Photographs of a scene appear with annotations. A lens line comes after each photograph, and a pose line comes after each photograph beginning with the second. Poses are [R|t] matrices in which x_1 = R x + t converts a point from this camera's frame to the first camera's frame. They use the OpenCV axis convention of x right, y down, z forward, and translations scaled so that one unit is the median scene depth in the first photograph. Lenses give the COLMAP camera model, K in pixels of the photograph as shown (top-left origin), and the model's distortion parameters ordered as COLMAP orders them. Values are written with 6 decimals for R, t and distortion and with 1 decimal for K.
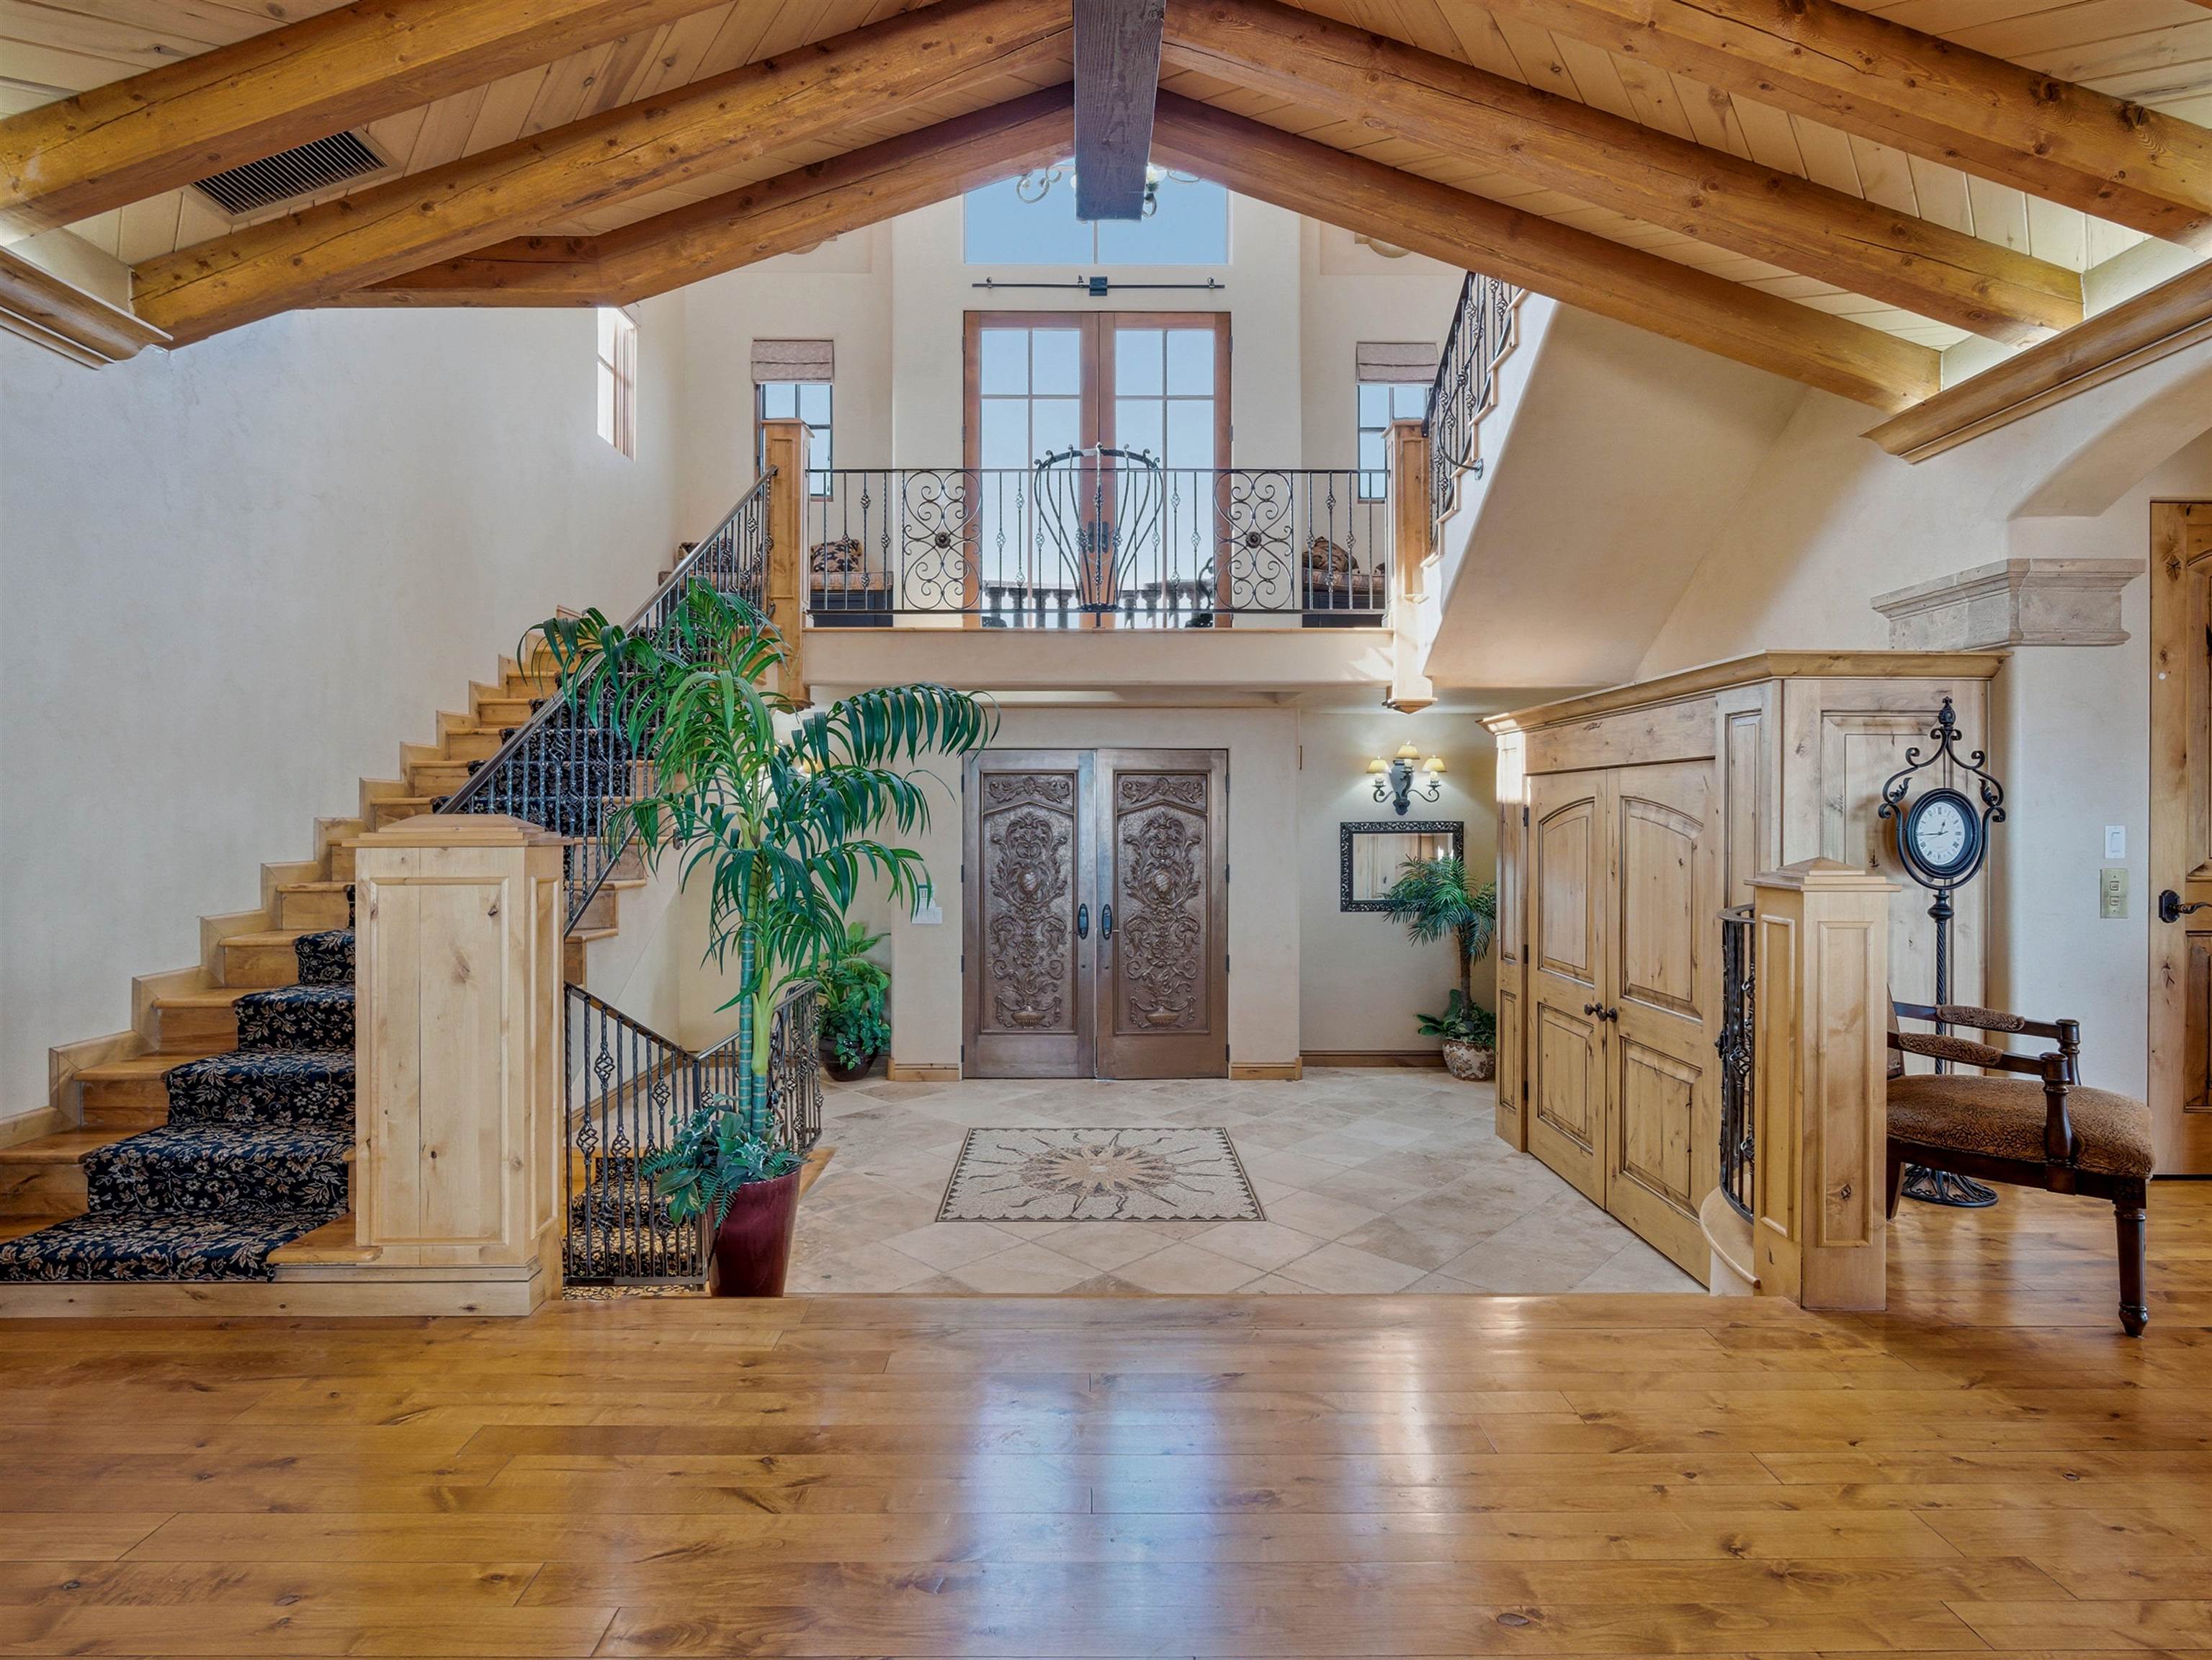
lens RADIAL K [[894.8, 0, 1106.0], [0, 894.8, 830.0], [0, 0, 1]] dist [-0.010648, 0.000051]
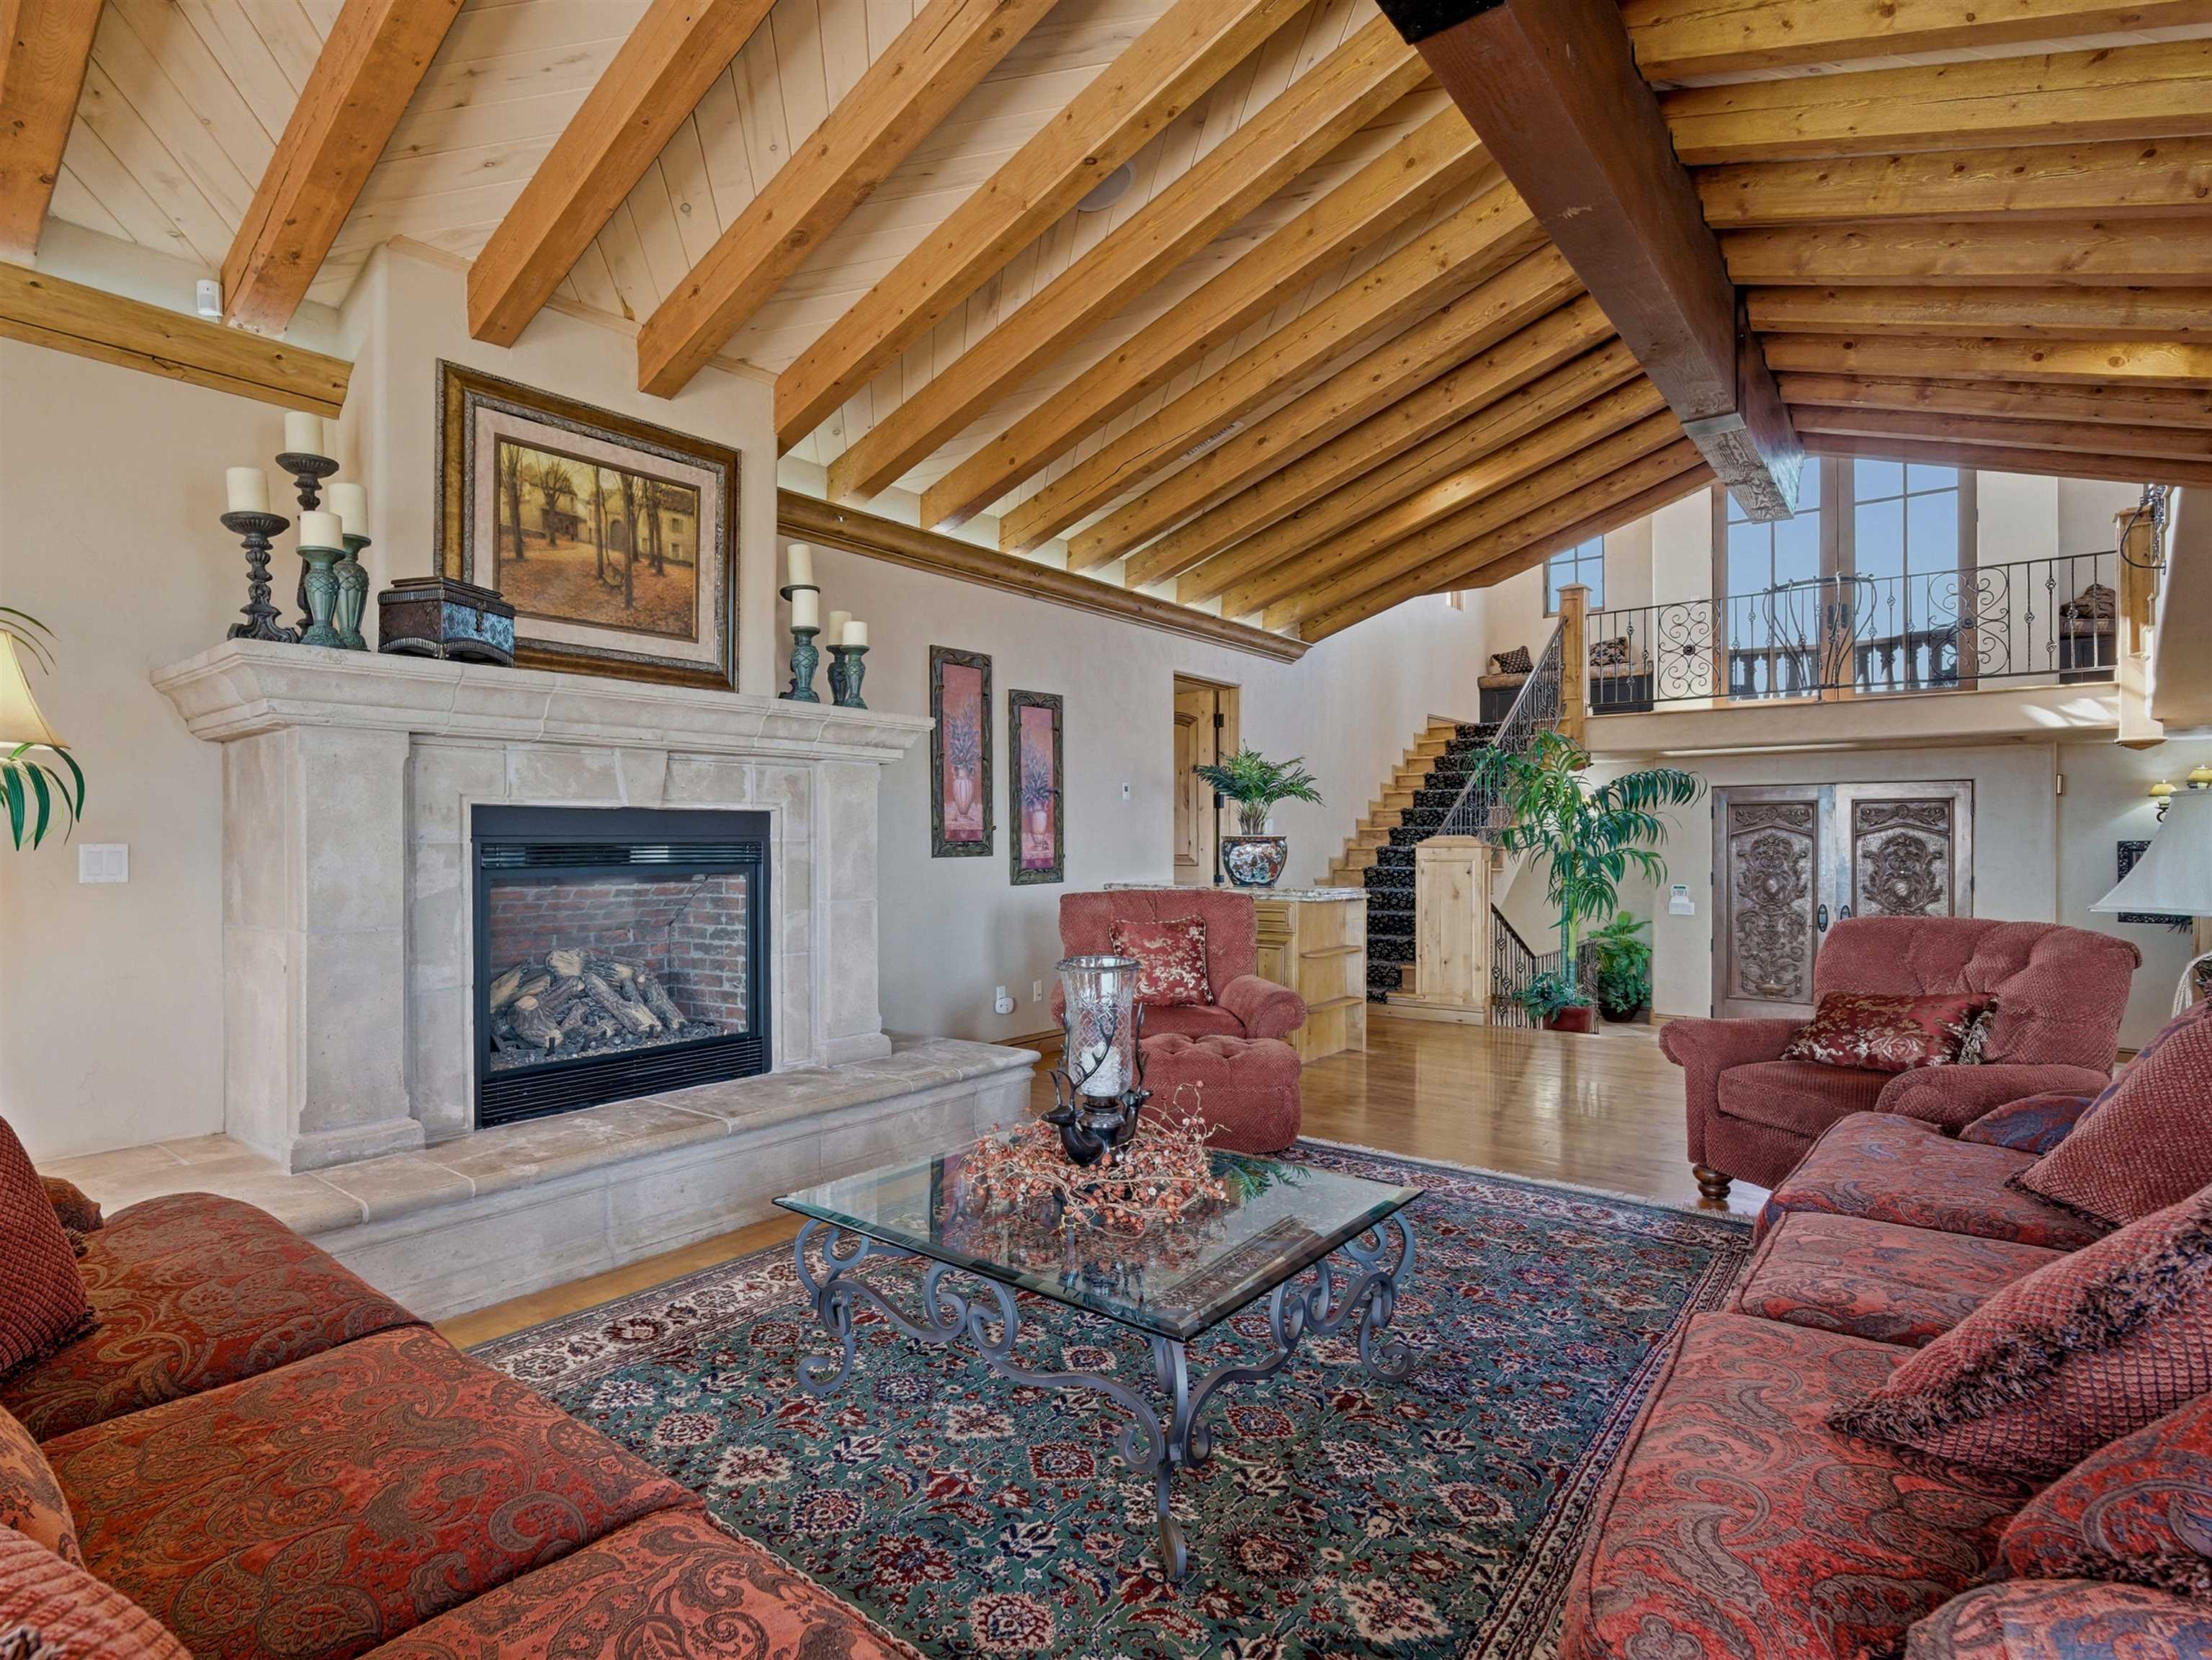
lens RADIAL K [[856.8, 0, 1106.0], [0, 856.8, 830.0], [0, 0, 1]] dist [-0.000228, -0.000114]
pose [[0.685354, -0.006776, -0.728179, 0.170100], [-0.011660, 0.999726, -0.020278, 0.013052], [0.728117, 0.022388, 0.685087, -0.611611]]
